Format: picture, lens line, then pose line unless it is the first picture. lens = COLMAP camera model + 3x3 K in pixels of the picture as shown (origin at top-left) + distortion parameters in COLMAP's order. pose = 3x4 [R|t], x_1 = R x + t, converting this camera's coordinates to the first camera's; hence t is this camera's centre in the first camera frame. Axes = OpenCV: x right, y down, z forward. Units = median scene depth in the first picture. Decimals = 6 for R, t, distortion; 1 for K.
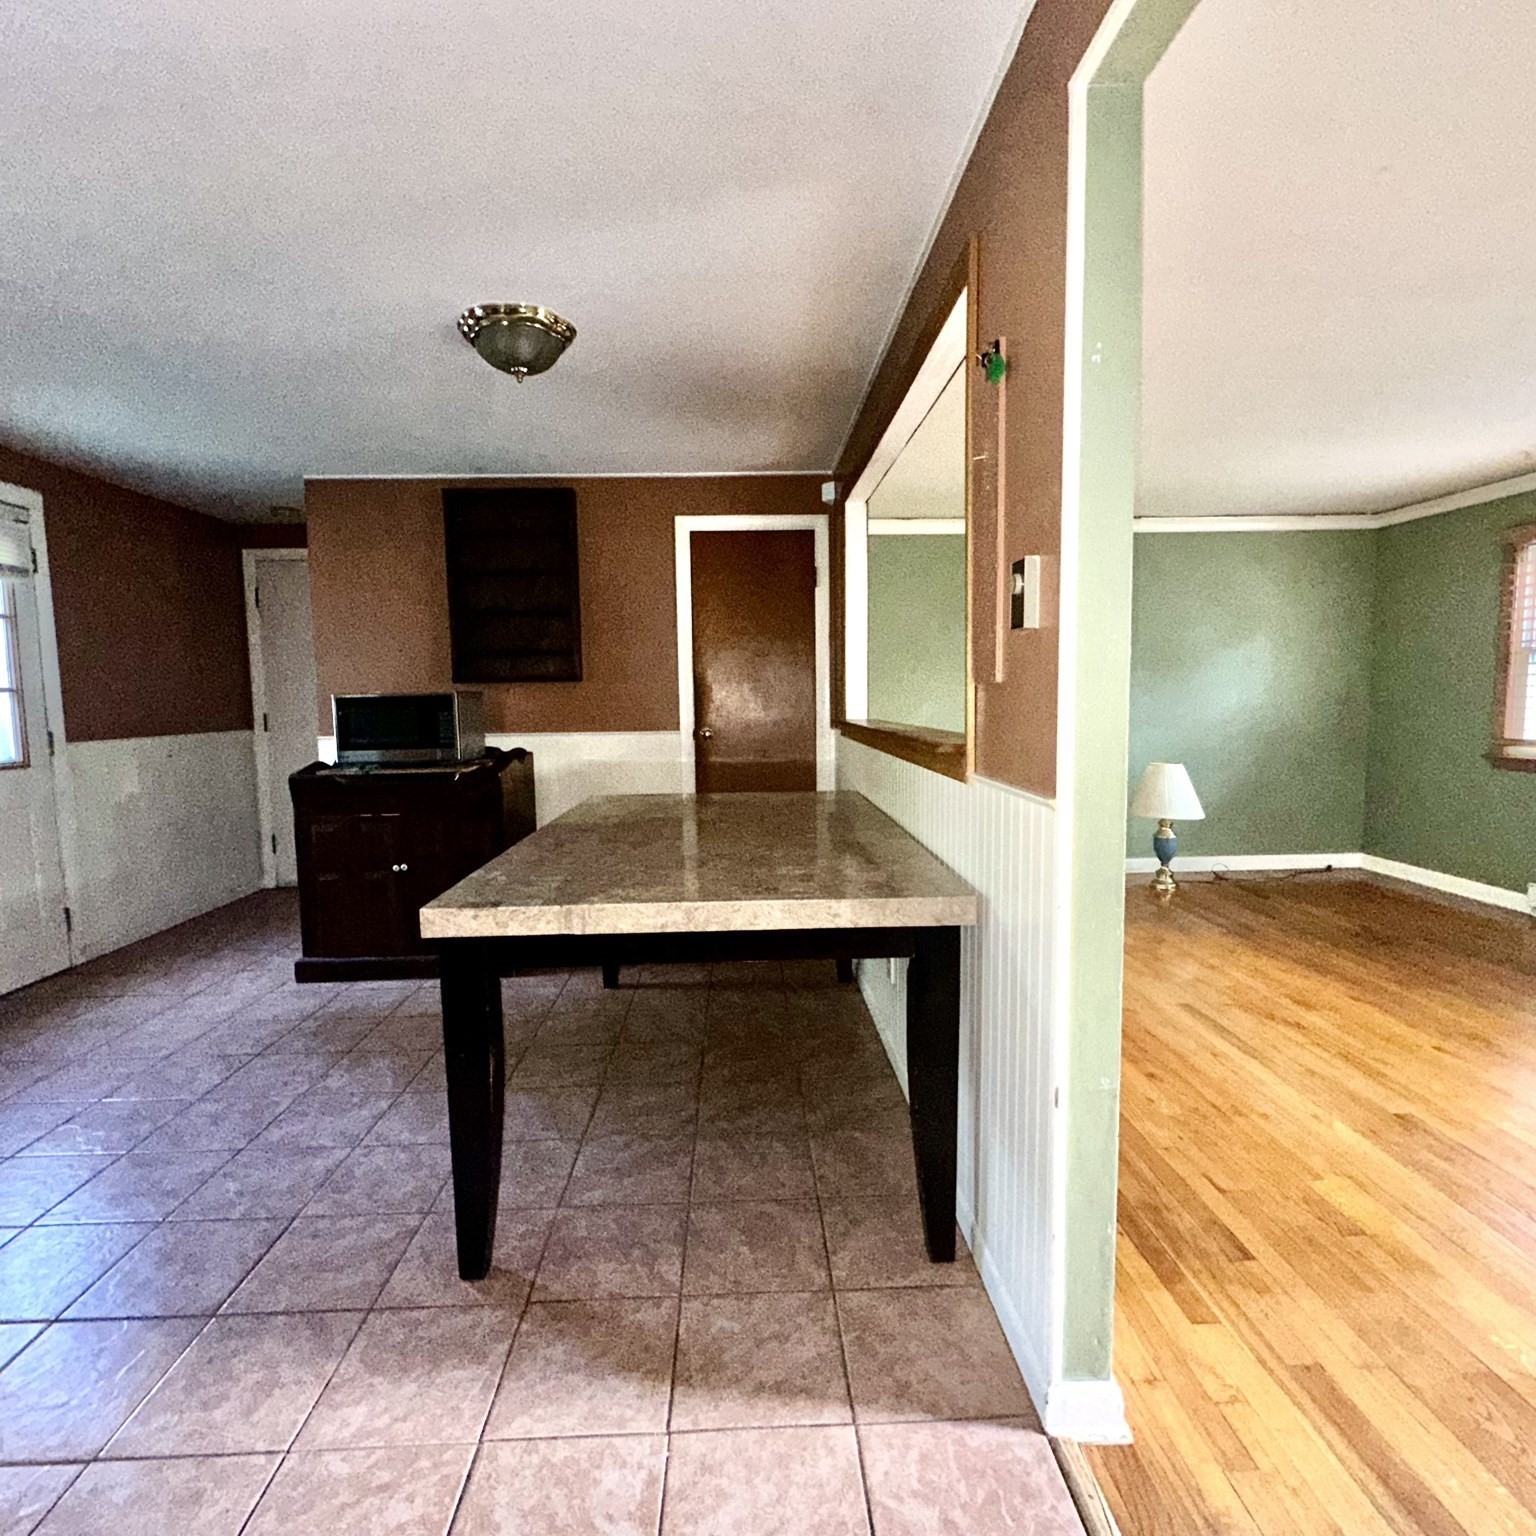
lens RADIAL K [[826.7, 0, 755.7], [0, 826.7, 766.2], [0, 0, 1]] dist [-0.003648, 0.000135]
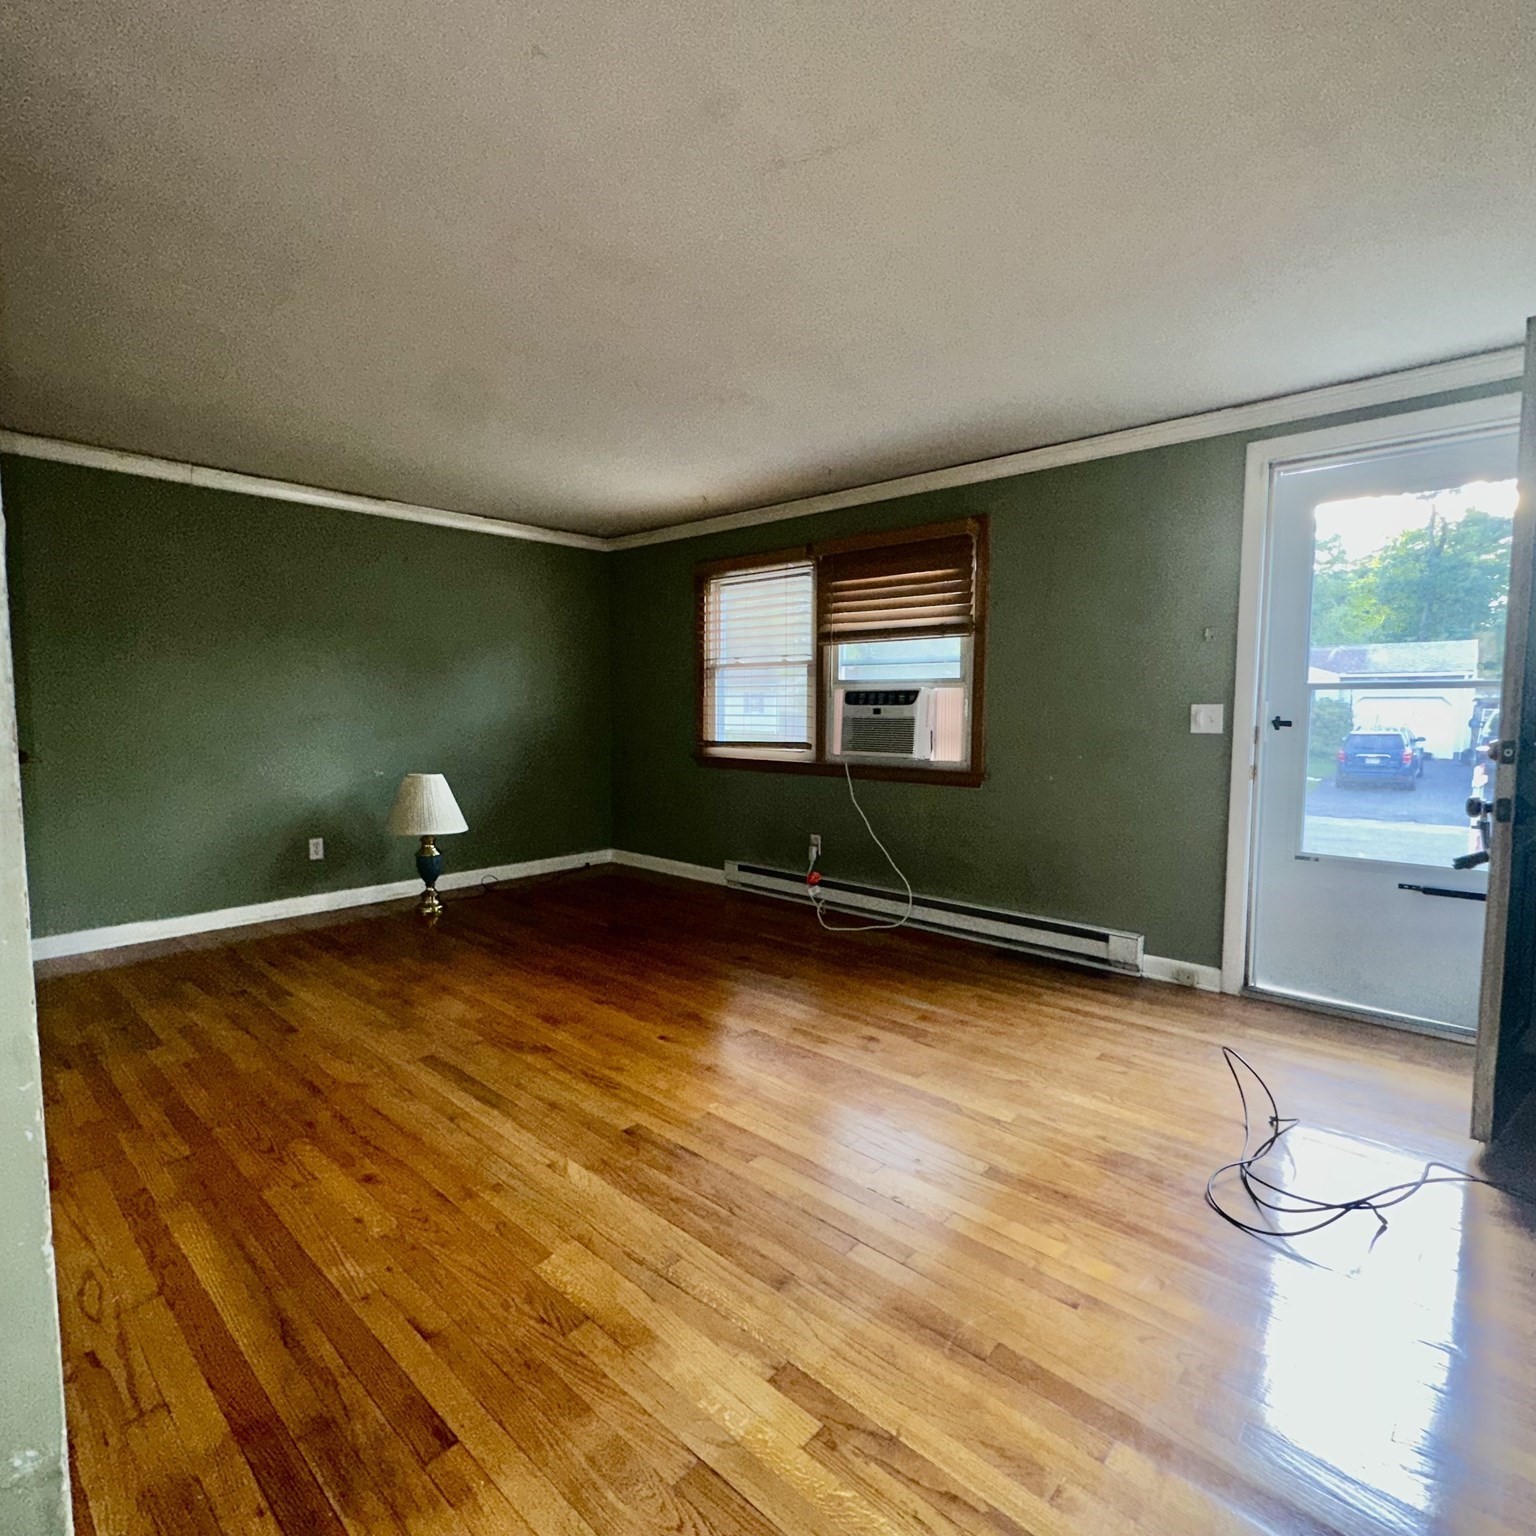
lens RADIAL K [[826.7, 0, 769.3], [0, 826.7, 767.7], [0, 0, 1]] dist [-0.003648, 0.000135]
pose [[0.693097, -0.037130, 0.719888, 0.191863], [0.048399, 0.998816, 0.004919, 0.006640], [-0.719218, 0.031432, 0.694073, 0.178770]]
